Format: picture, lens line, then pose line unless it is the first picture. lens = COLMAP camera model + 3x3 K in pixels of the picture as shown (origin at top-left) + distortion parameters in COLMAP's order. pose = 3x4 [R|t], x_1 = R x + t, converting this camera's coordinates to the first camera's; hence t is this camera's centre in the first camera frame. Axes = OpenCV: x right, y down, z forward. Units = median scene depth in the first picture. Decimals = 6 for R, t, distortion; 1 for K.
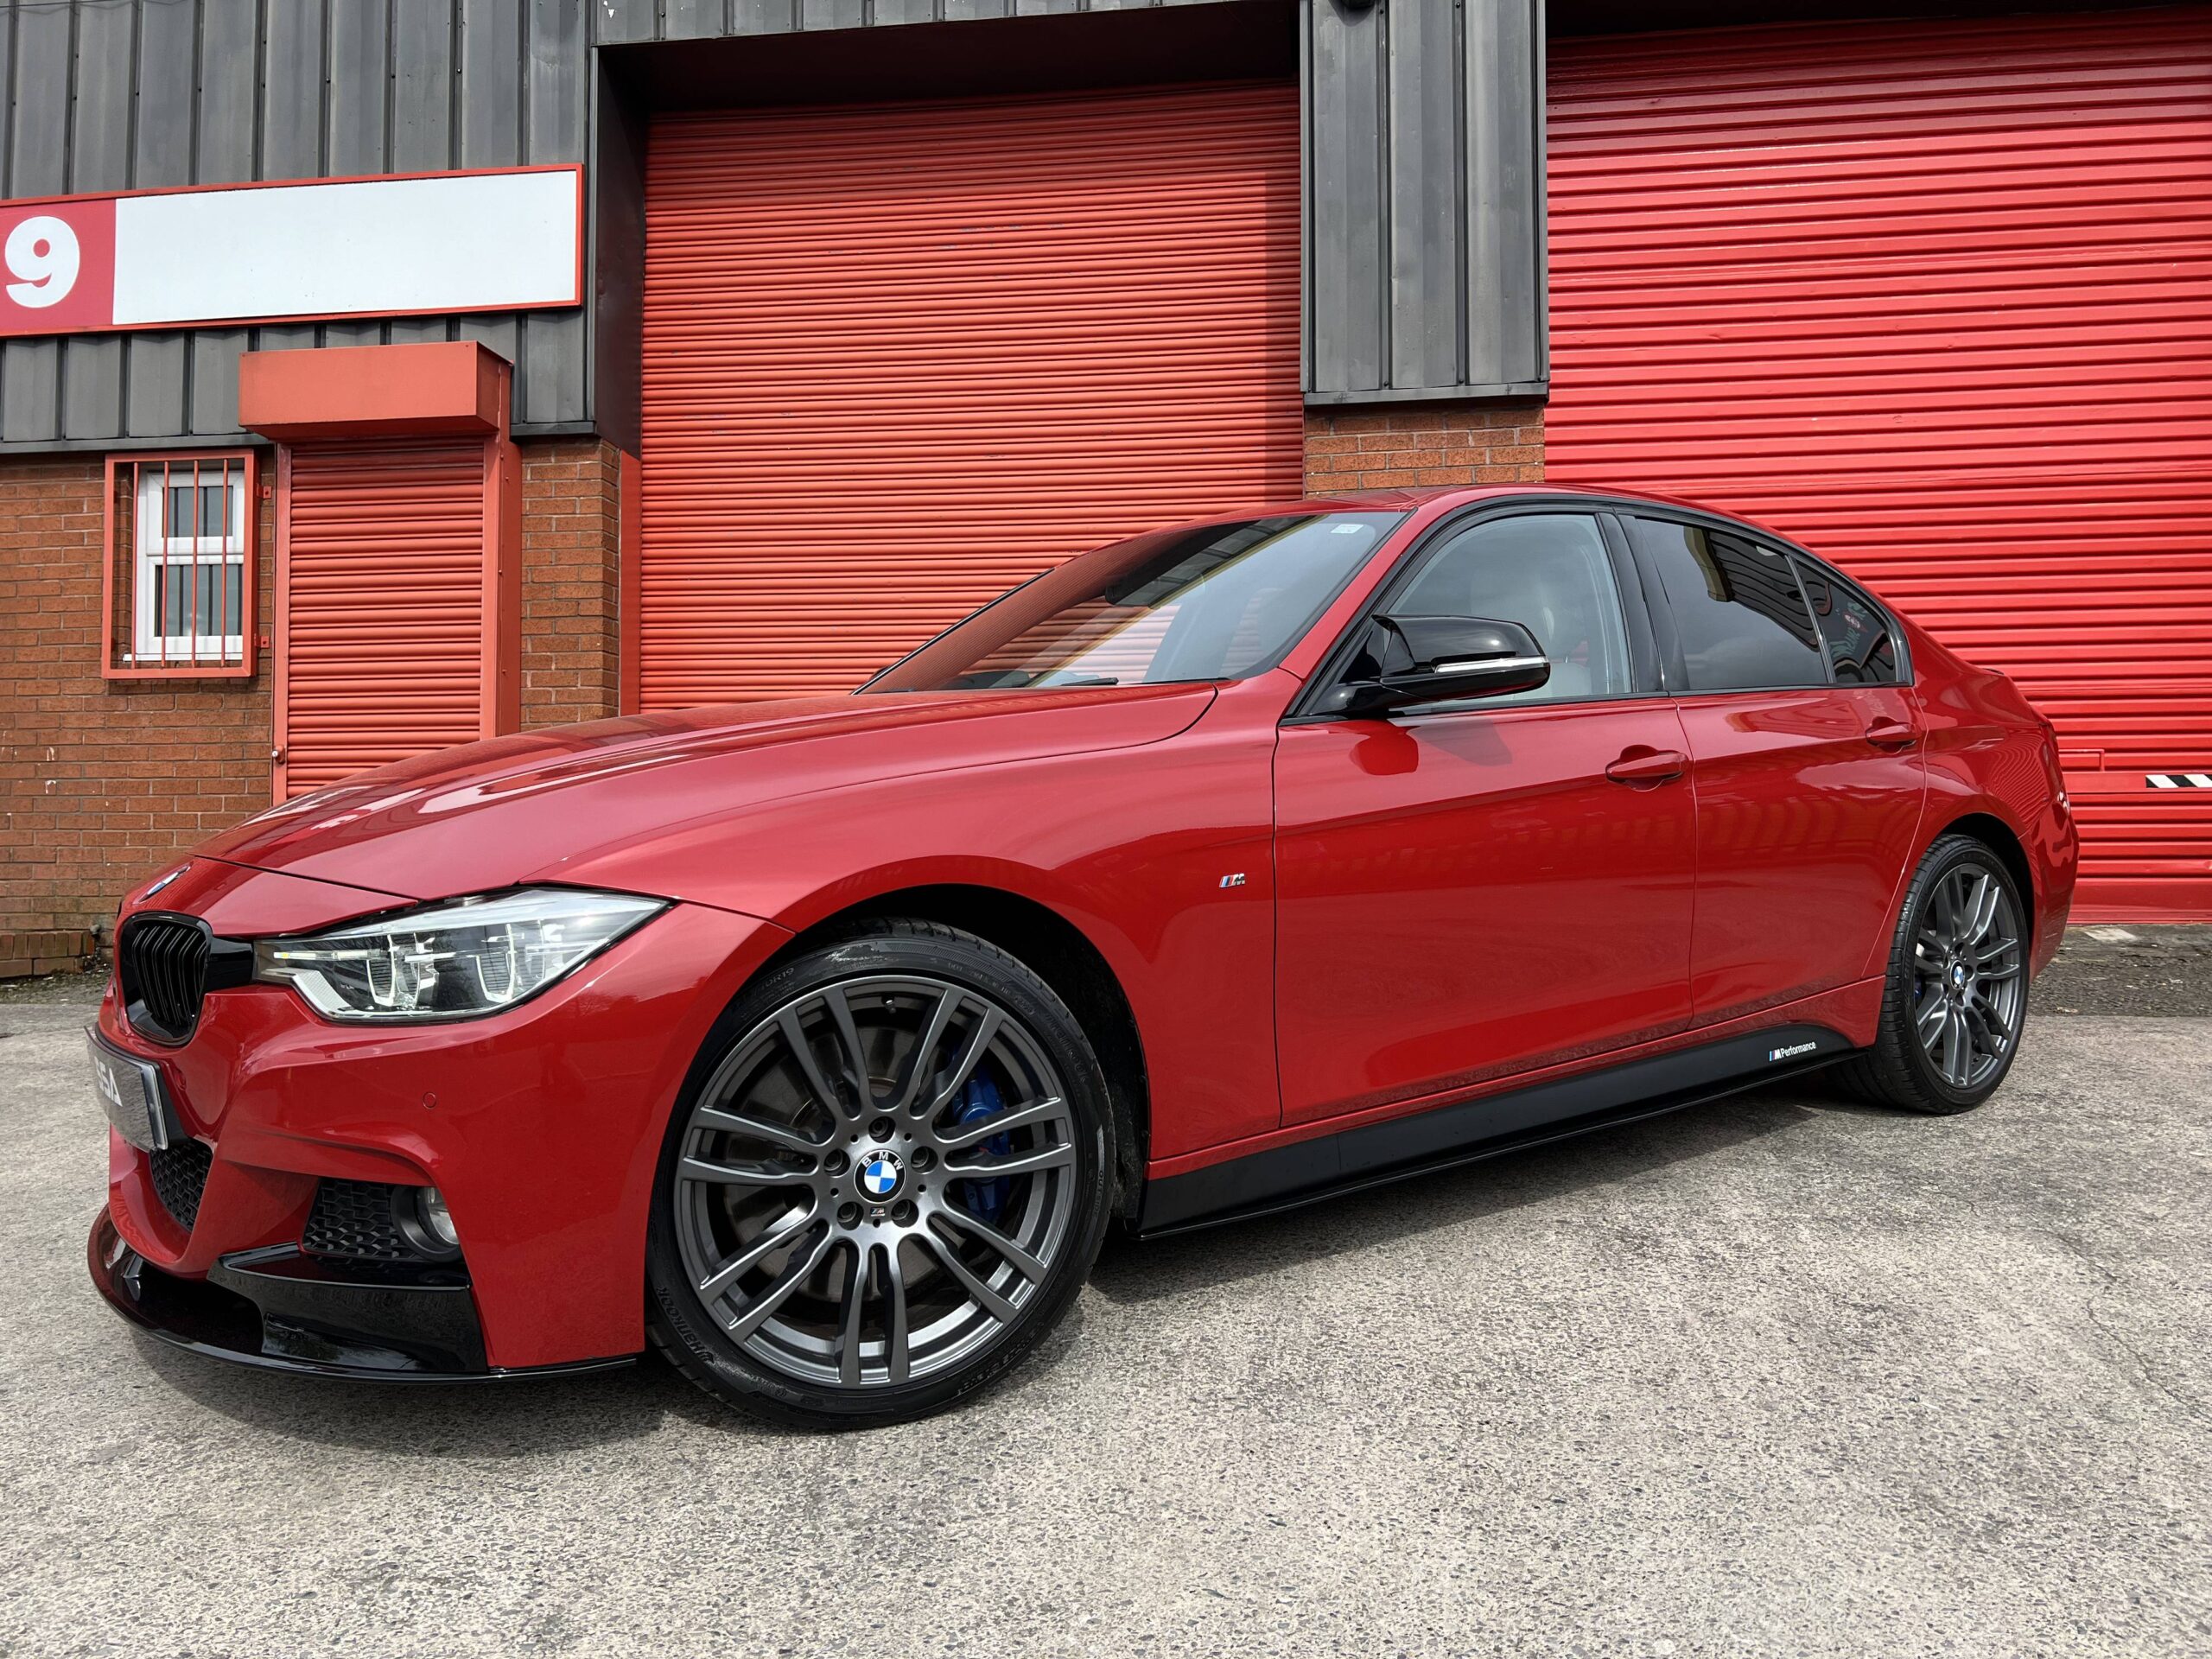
lens RADIAL K [[1651.3, 0, 1124.9], [0, 1651.3, 817.2], [0, 0, 1]] dist [0.036552, -0.043662]
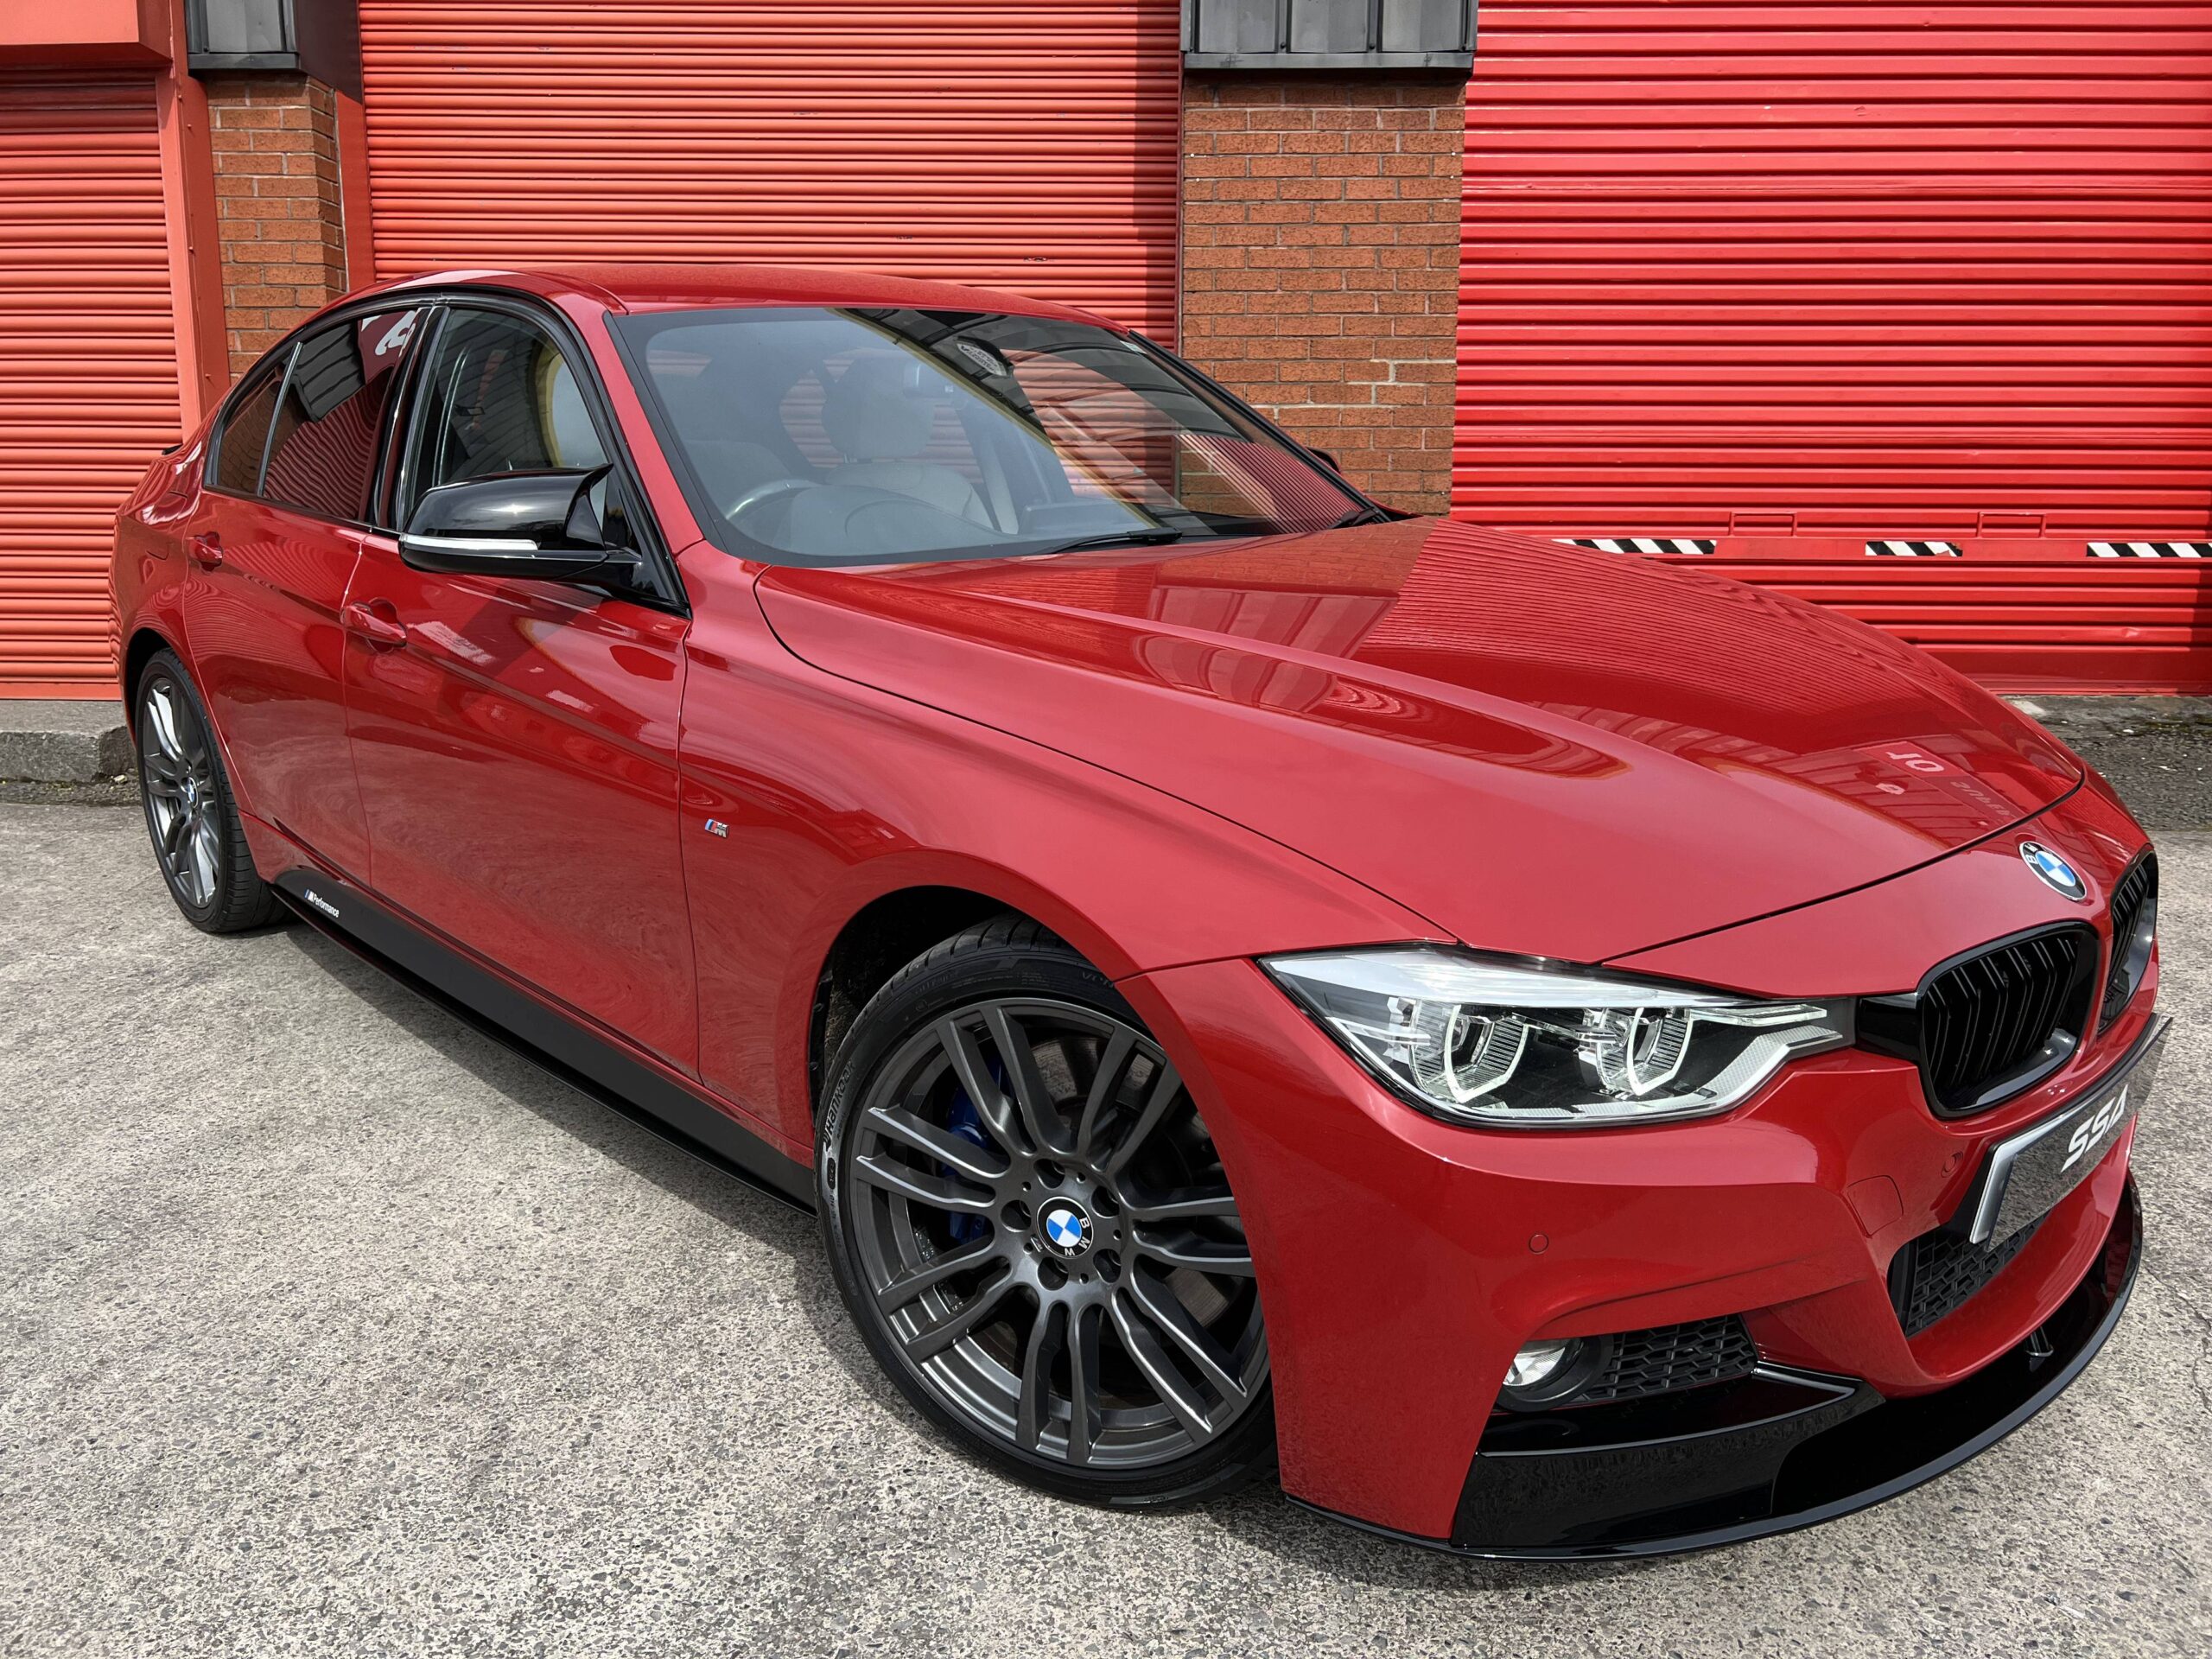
lens RADIAL K [[1651.3, 0, 1097.6], [0, 1651.3, 824.1], [0, 0, 1]] dist [0.036552, -0.043662]
pose [[0.995701, -0.003786, 0.092547, -0.013254], [-0.015625, 0.977979, 0.208116, -0.052189], [-0.091297, -0.208667, 0.973716, 0.117537]]
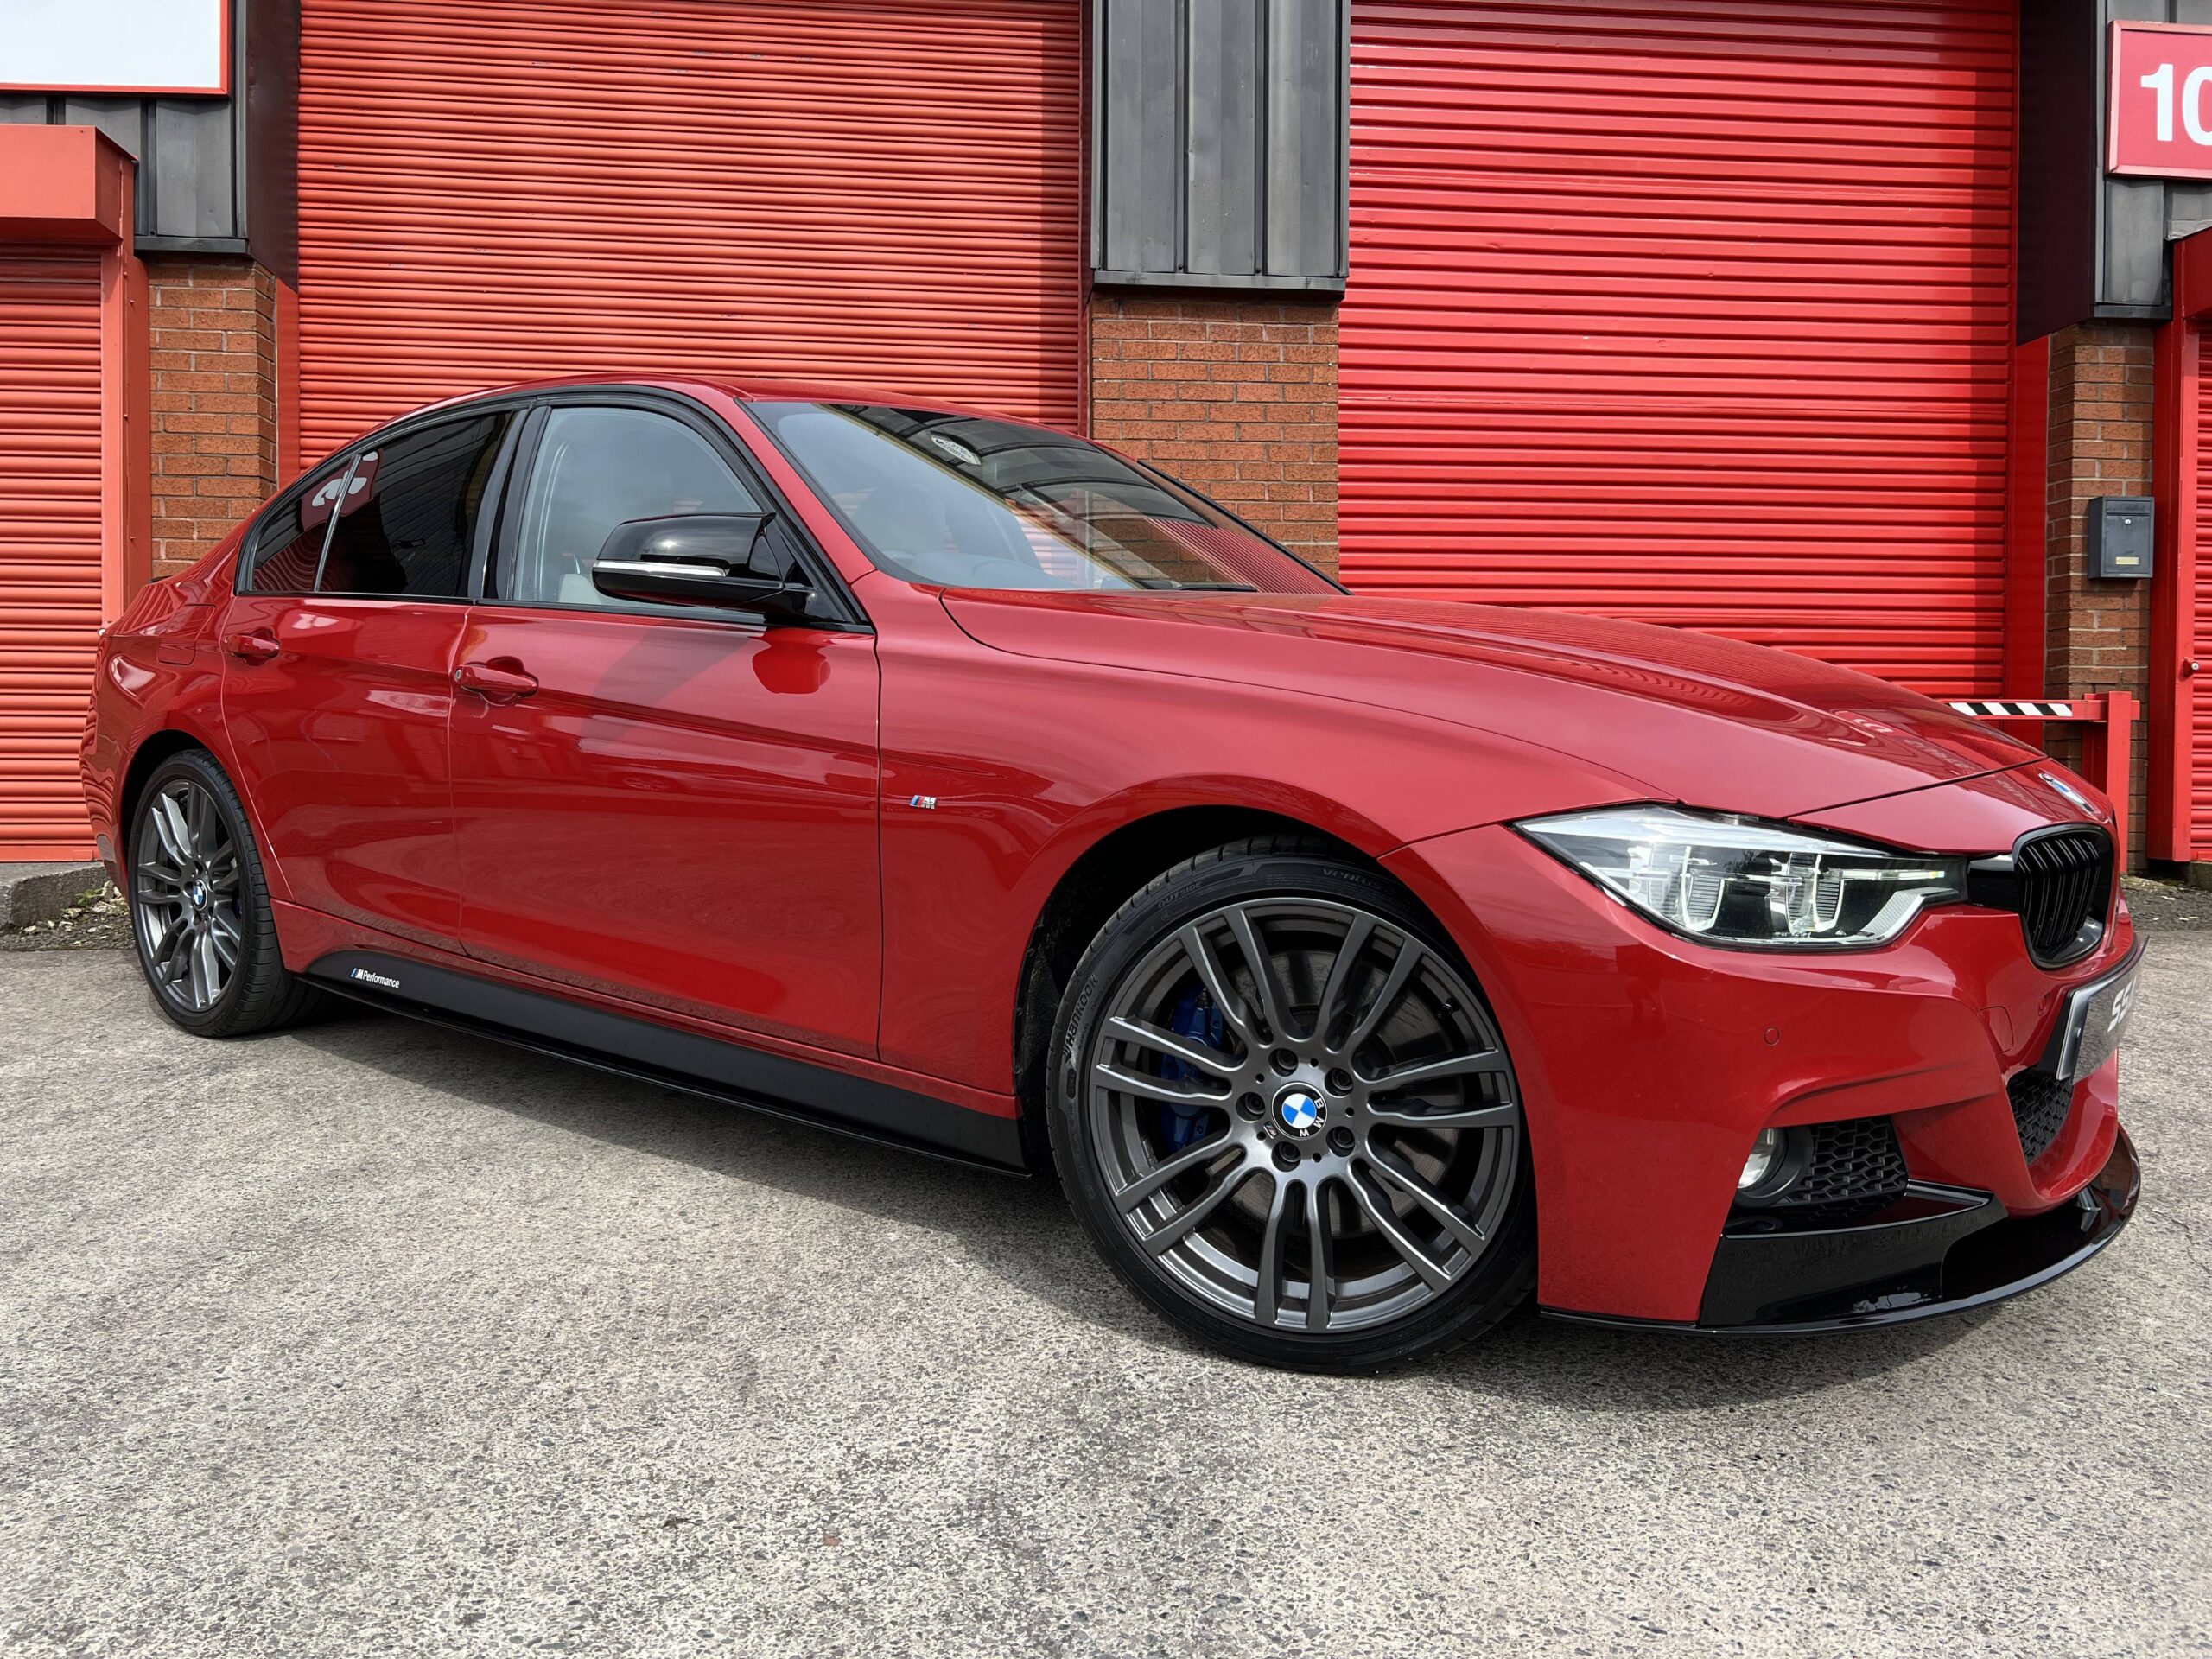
lens RADIAL K [[1651.3, 0, 1096.7], [0, 1651.3, 821.1], [0, 0, 1]] dist [0.036552, -0.043662]
pose [[0.974475, 0.002680, 0.224480, -0.097666], [-0.015640, 0.998310, 0.055975, -0.001475], [-0.223950, -0.058057, 0.972870, 0.083808]]
